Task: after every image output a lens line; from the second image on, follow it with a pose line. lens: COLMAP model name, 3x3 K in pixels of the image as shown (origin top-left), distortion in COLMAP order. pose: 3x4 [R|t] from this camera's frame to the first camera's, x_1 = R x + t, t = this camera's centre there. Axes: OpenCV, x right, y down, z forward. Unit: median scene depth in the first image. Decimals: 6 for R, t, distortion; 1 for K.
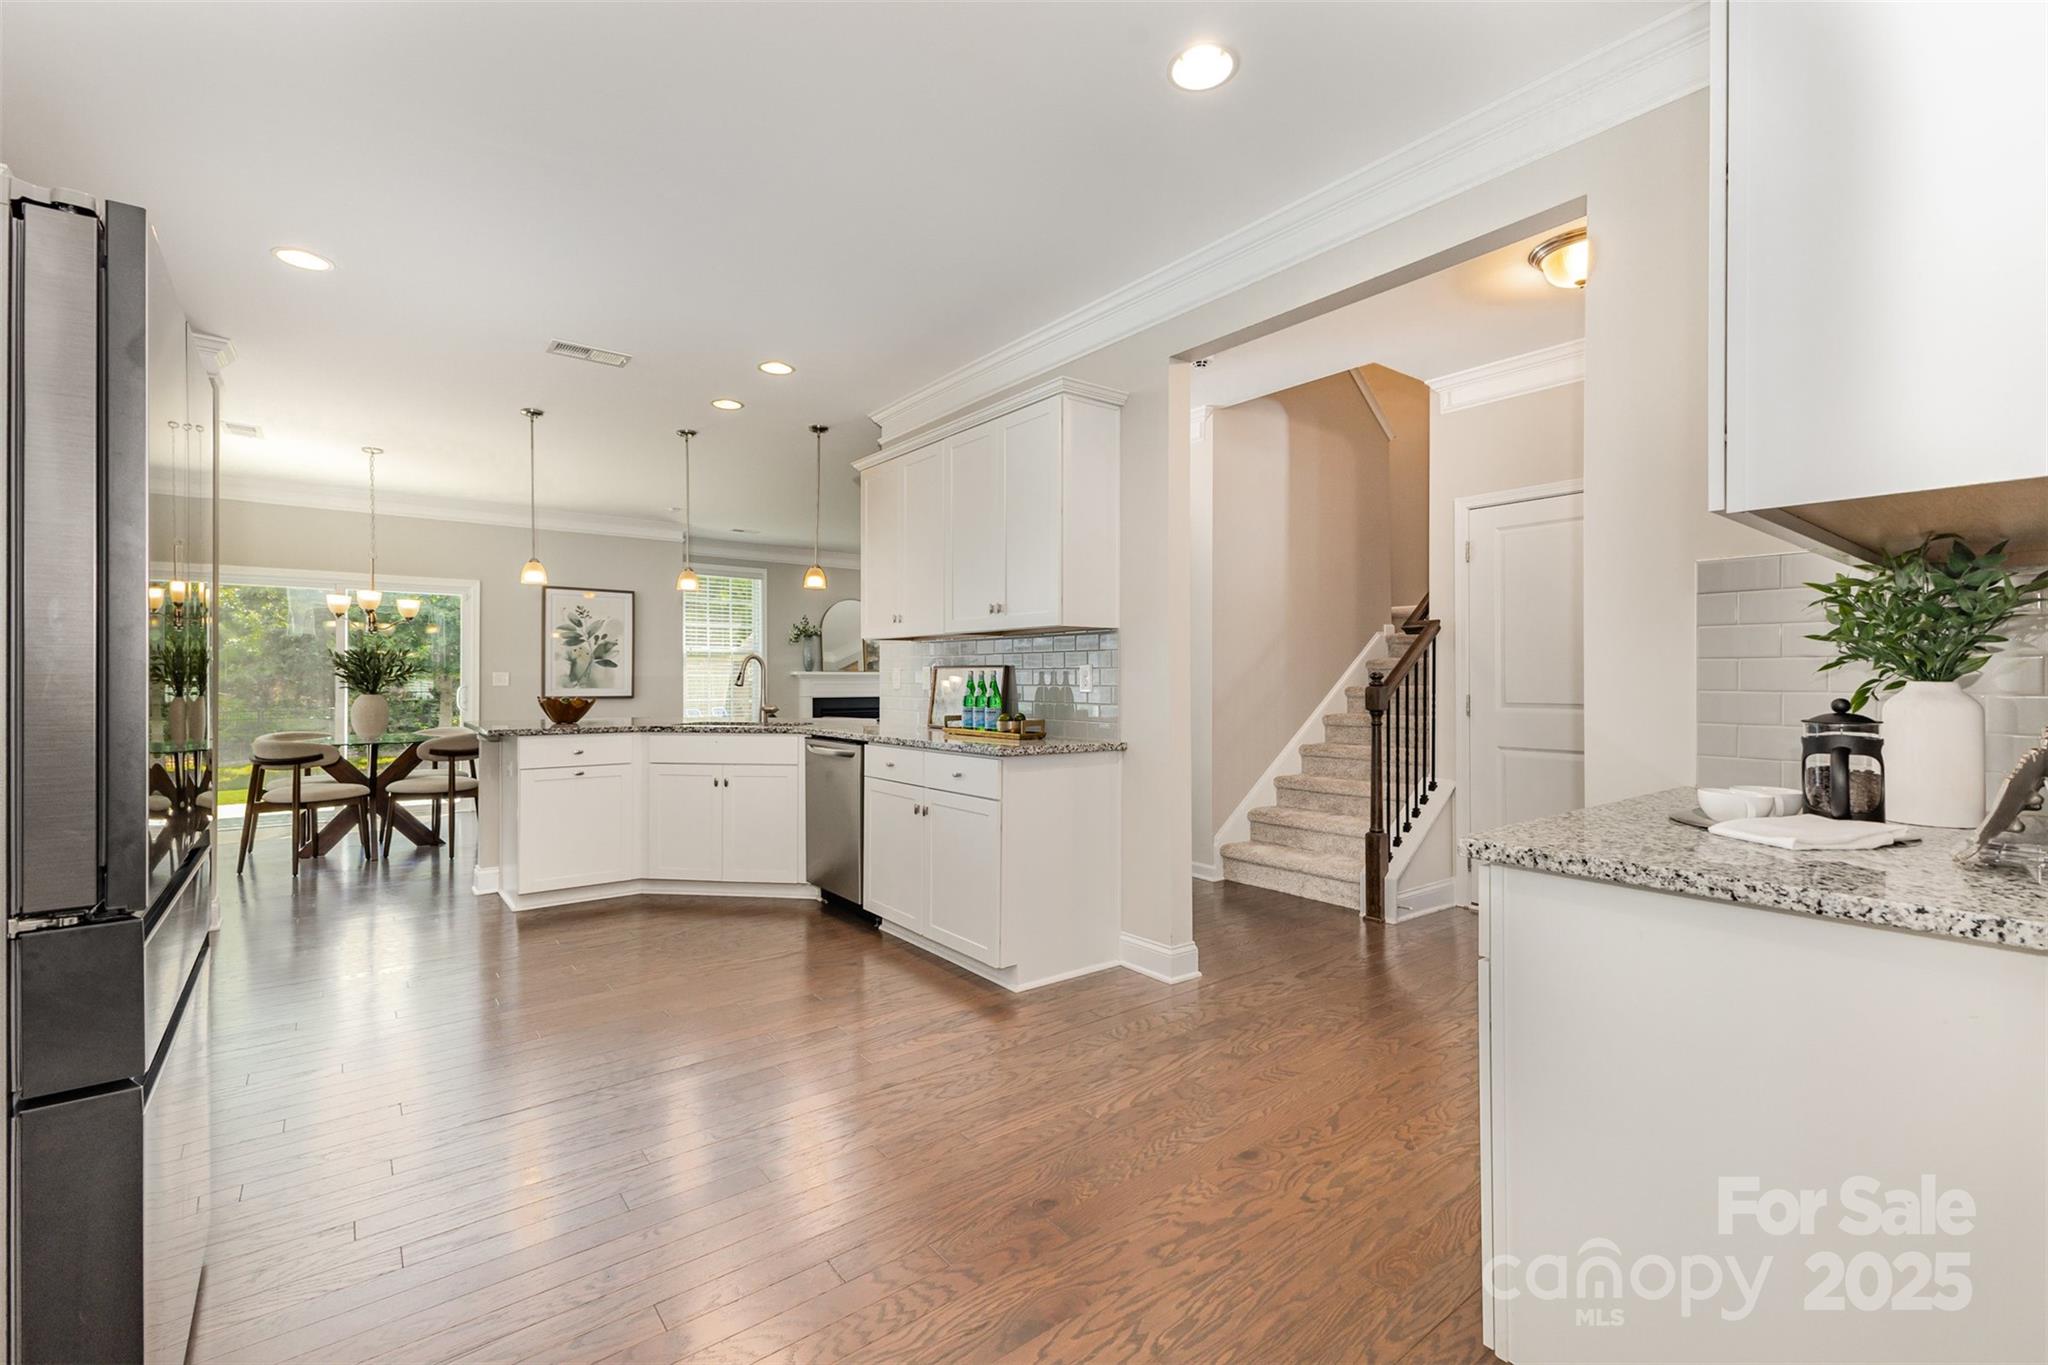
lens RADIAL K [[895.1, 0, 1027.5], [0, 895.1, 673.8], [0, 0, 1]] dist [0.019218, 0.000093]
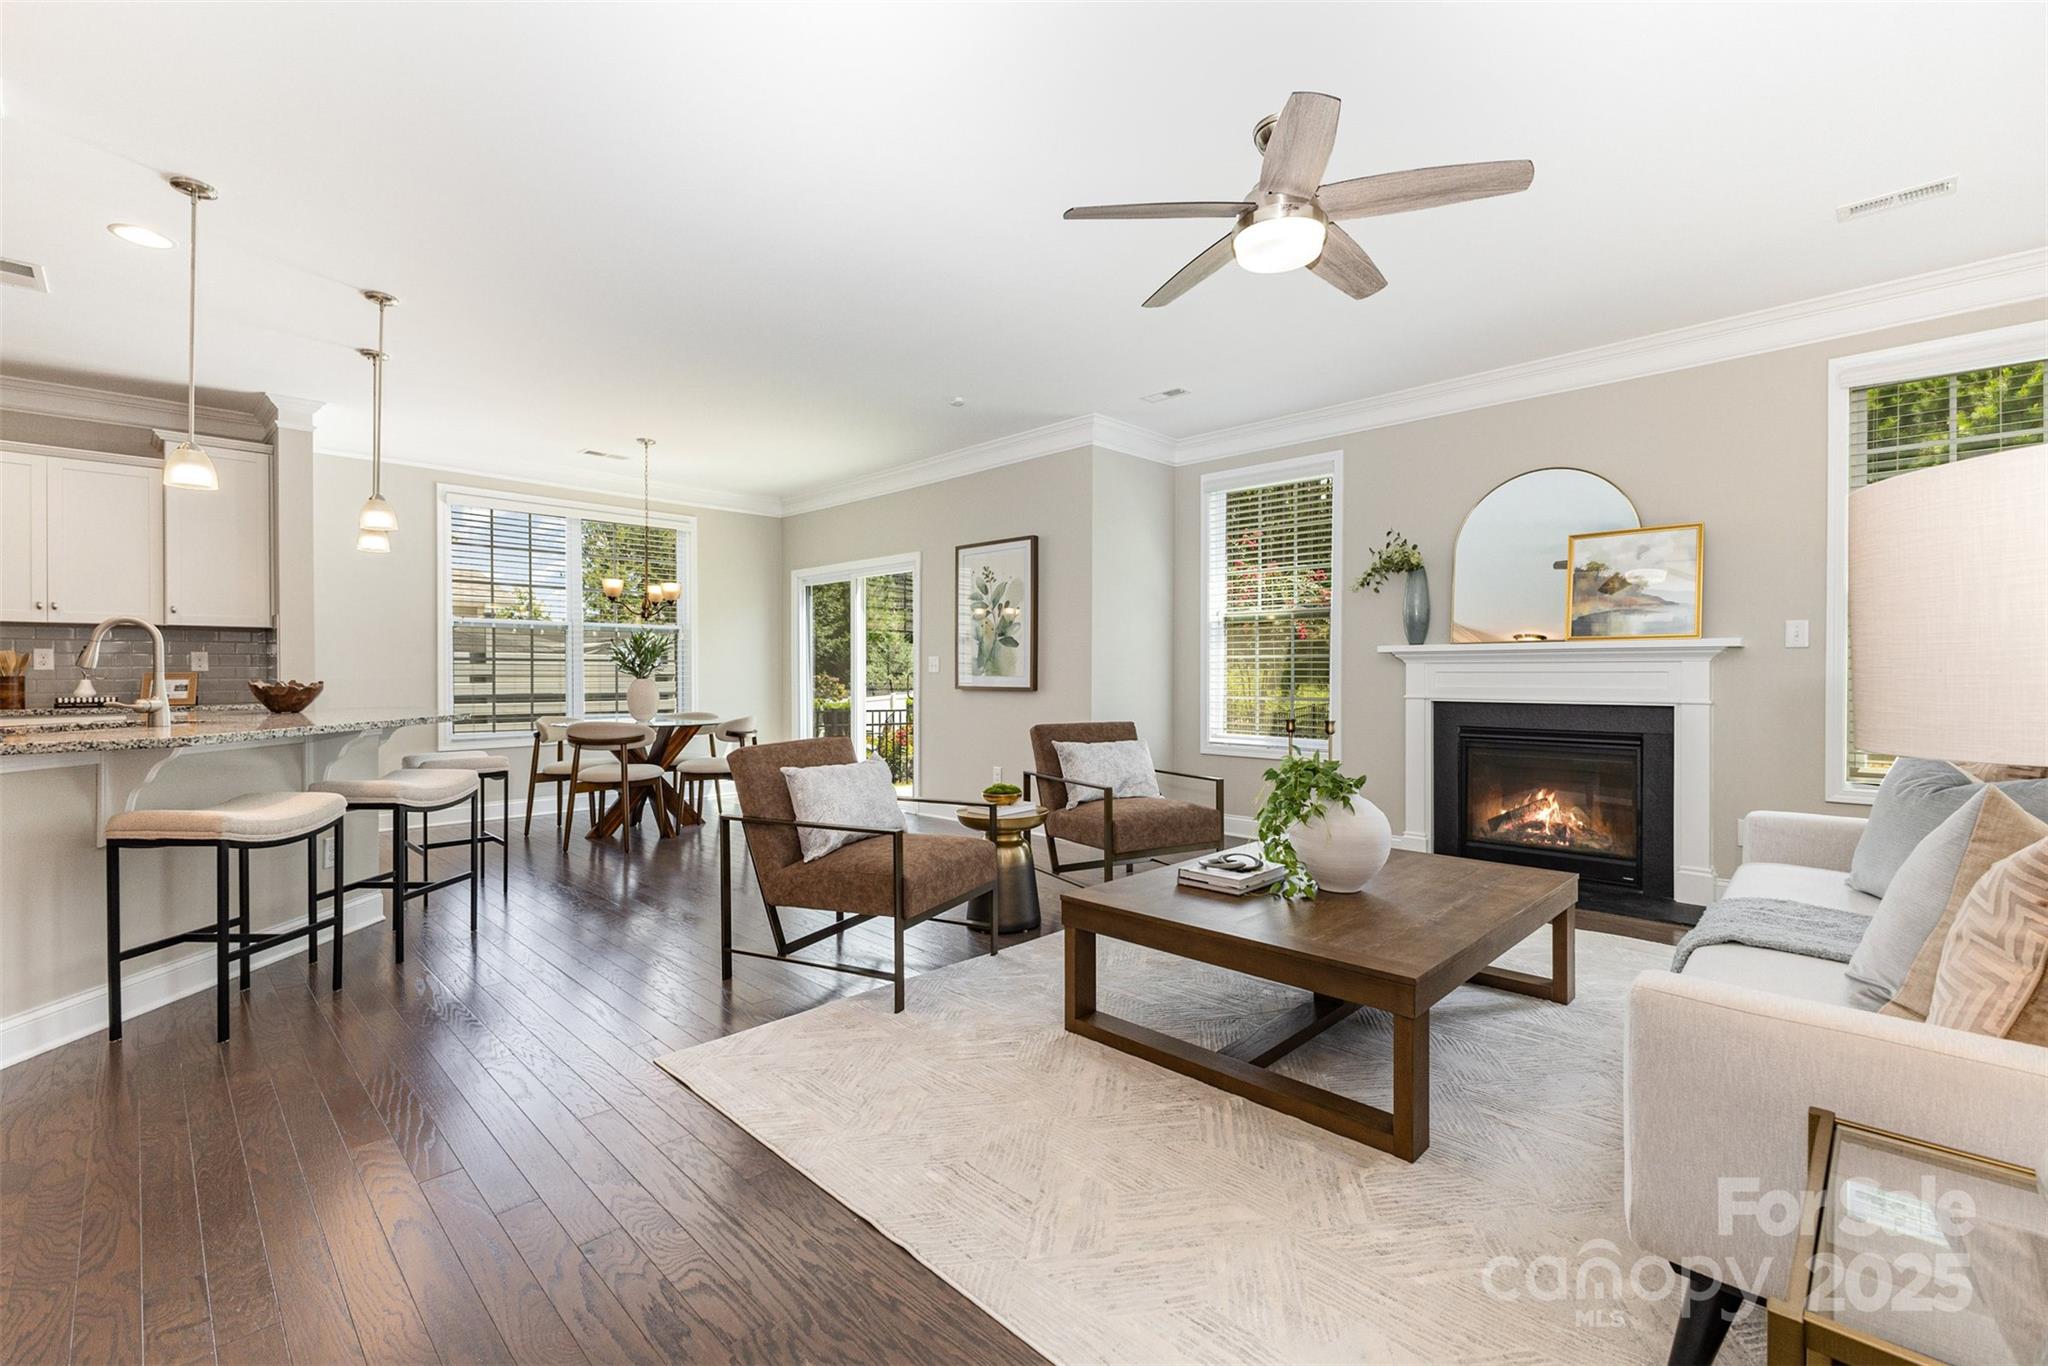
lens RADIAL K [[884.4, 0, 1069.0], [0, 884.4, 676.8], [0, 0, 1]] dist [0.054116, 0.000044]
pose [[0.156597, 0.014825, -0.987551, 0.232079], [0.015903, 0.999720, 0.017530, 0.004250], [0.987534, -0.018450, 0.156318, 0.940951]]
